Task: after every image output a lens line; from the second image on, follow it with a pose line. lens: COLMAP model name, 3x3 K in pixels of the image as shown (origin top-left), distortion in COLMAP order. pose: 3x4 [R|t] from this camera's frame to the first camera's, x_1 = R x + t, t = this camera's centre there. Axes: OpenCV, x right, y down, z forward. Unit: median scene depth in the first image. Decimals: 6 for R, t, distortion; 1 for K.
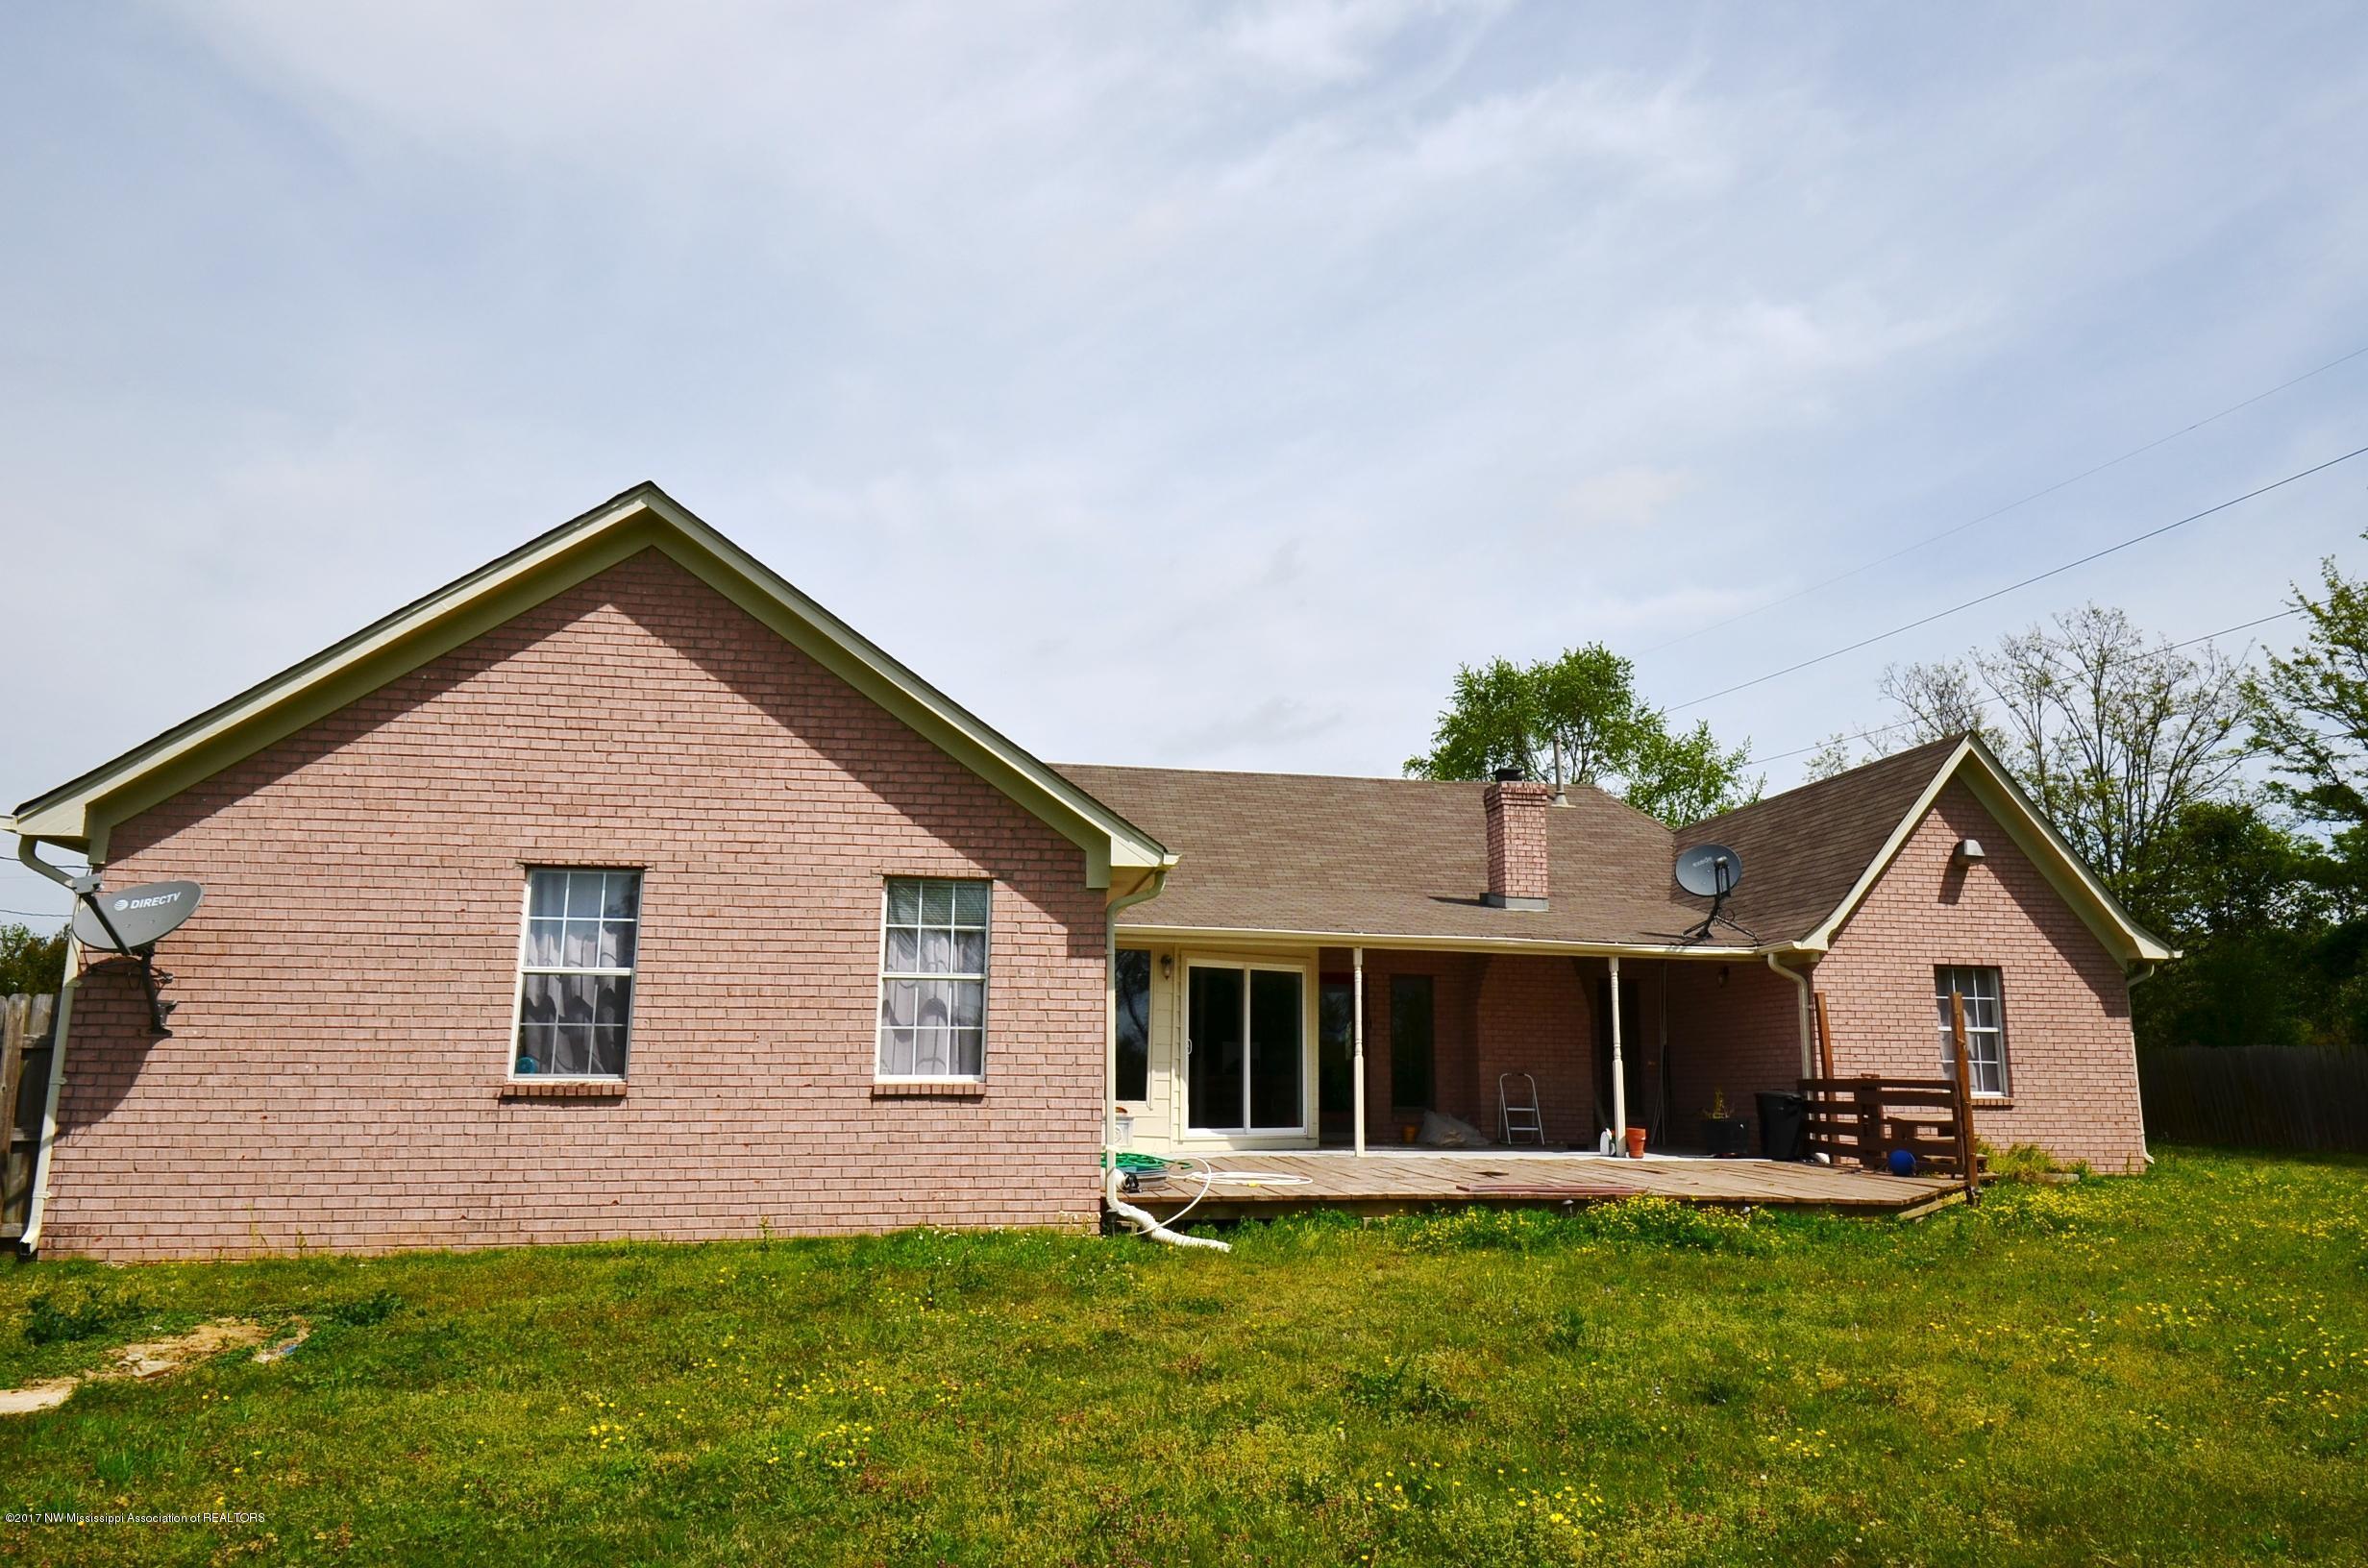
lens RADIAL K [[1471.5, 0, 1184.0], [0, 1471.5, 784.0], [0, 0, 1]] dist [0.002708, -0.014657]
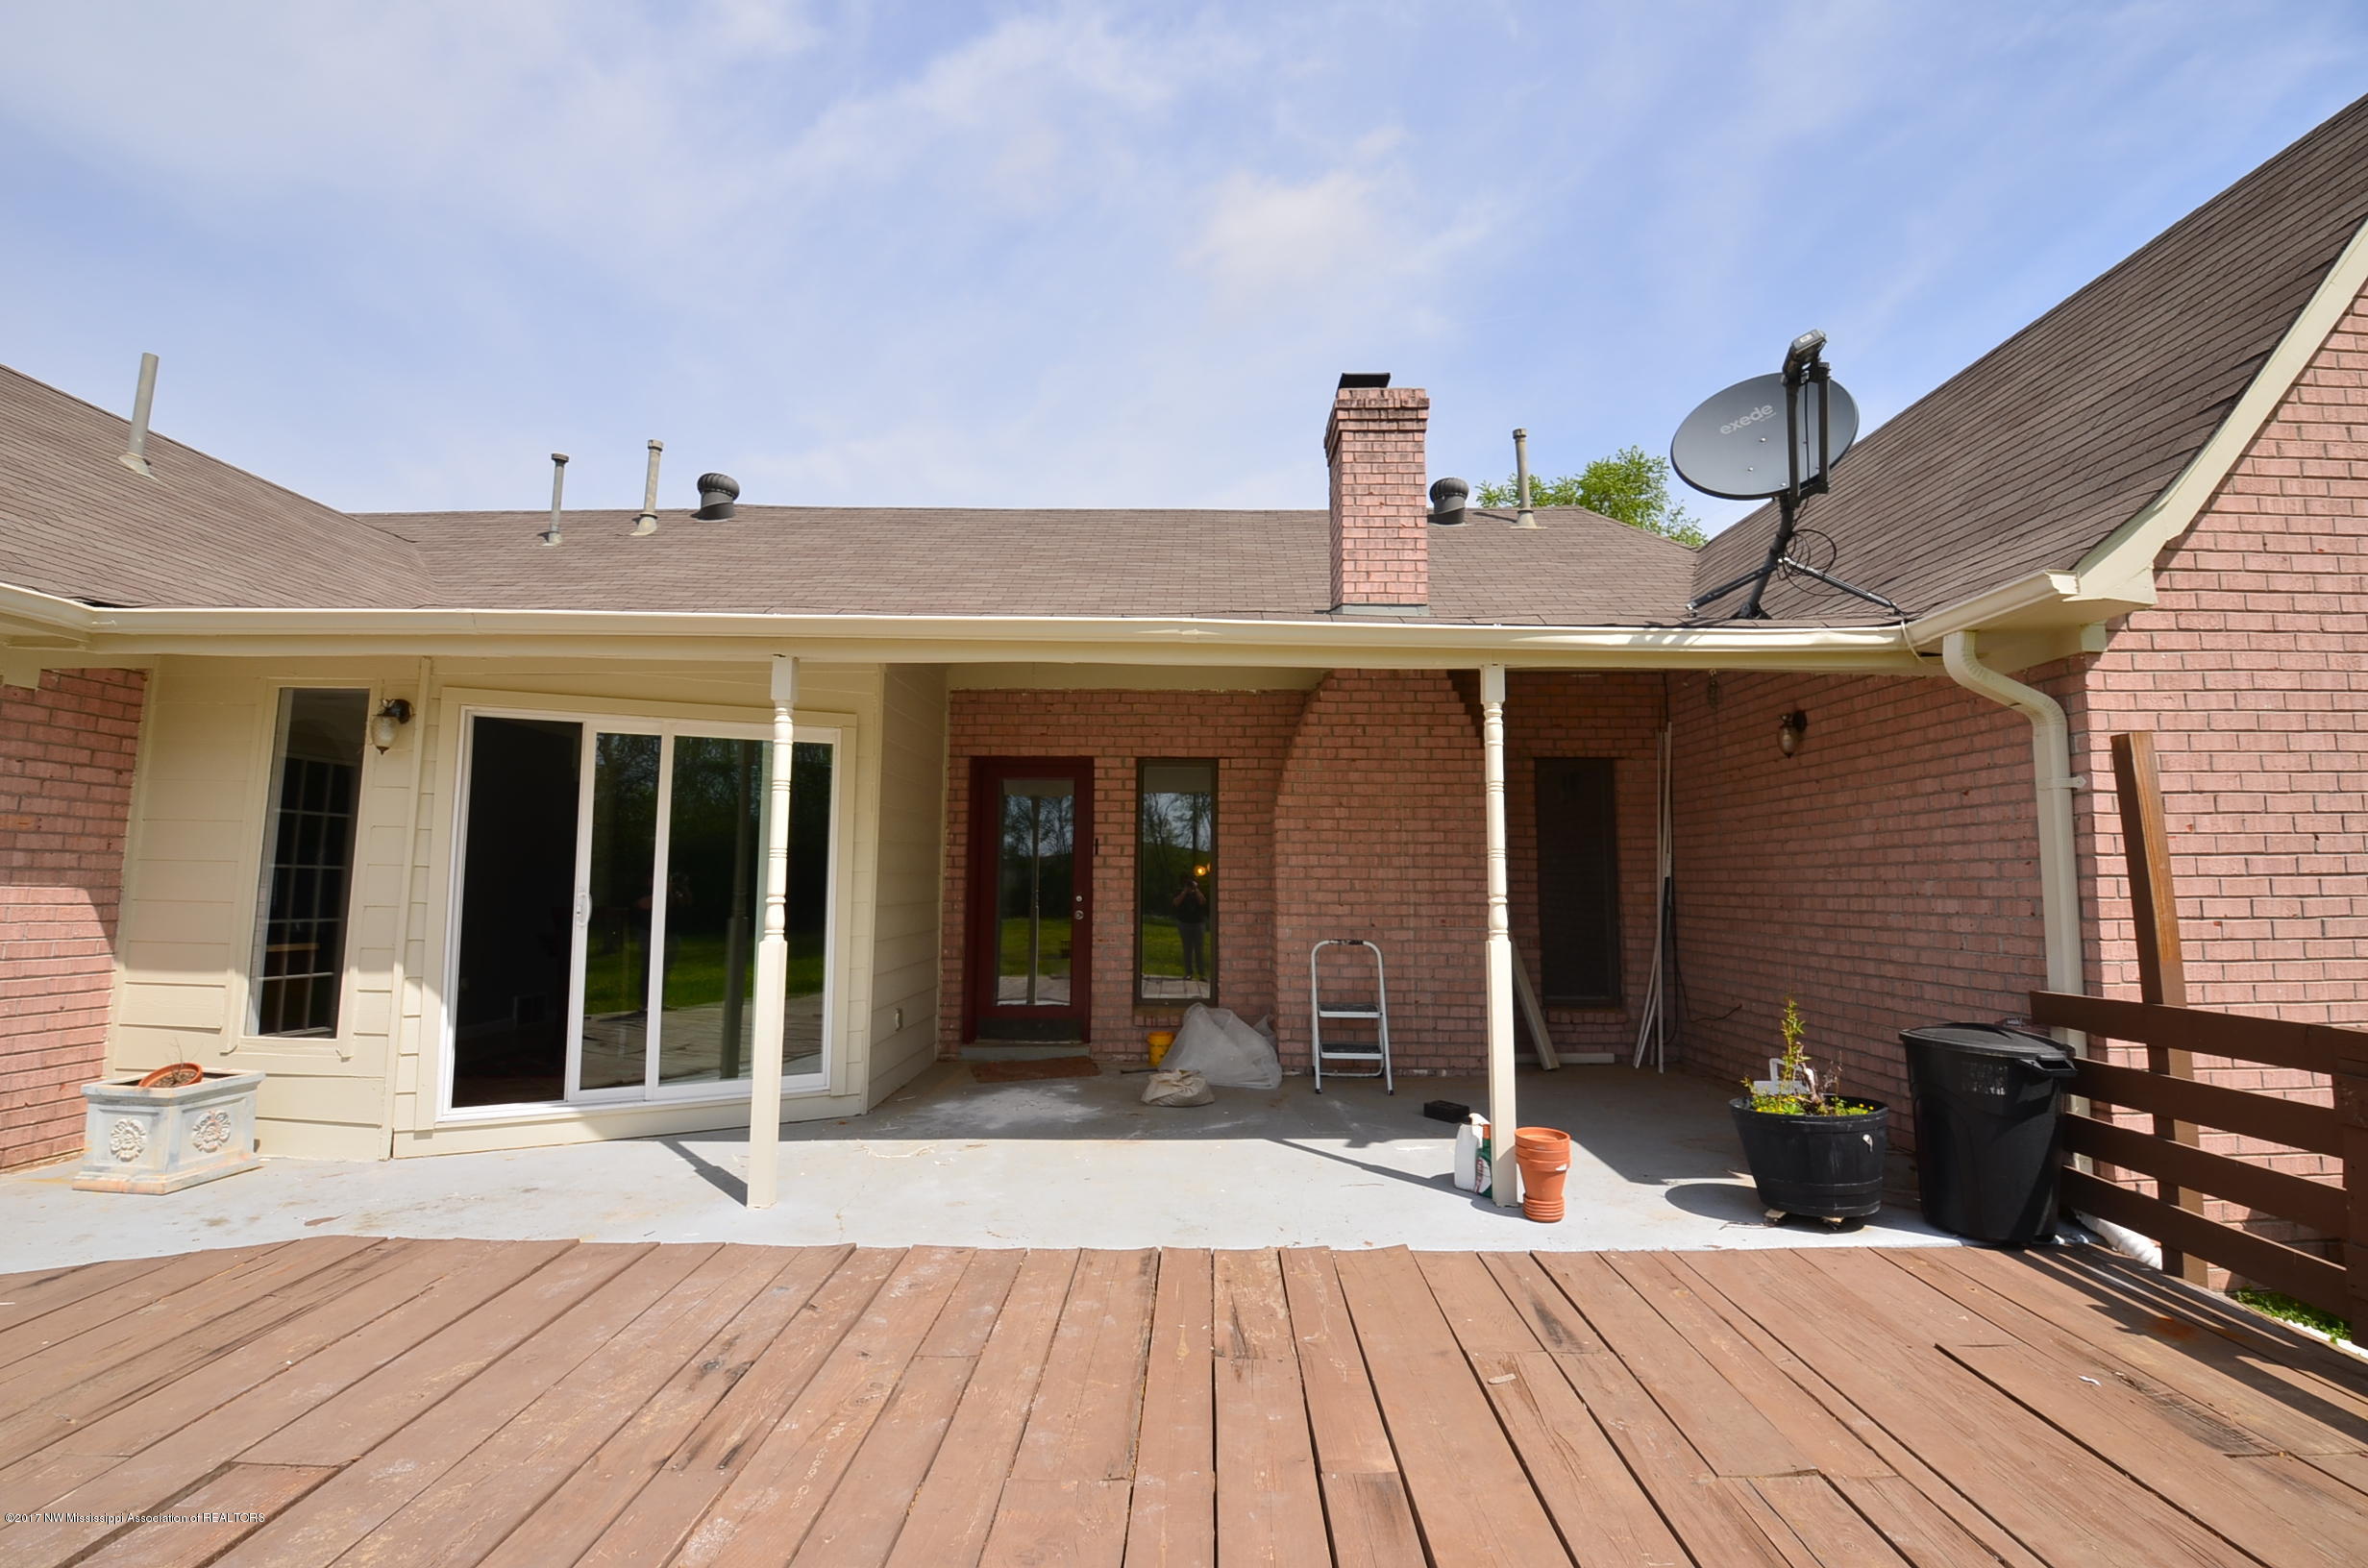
lens RADIAL K [[1040.5, 0, 1214.2], [0, 1040.5, 779.4], [0, 0, 1]] dist [0.023818, -0.037041]
pose [[0.991298, -0.020919, -0.129967, 0.259122], [0.033171, 0.995129, 0.092831, 0.121635], [0.127392, -0.096334, 0.987163, 0.736310]]
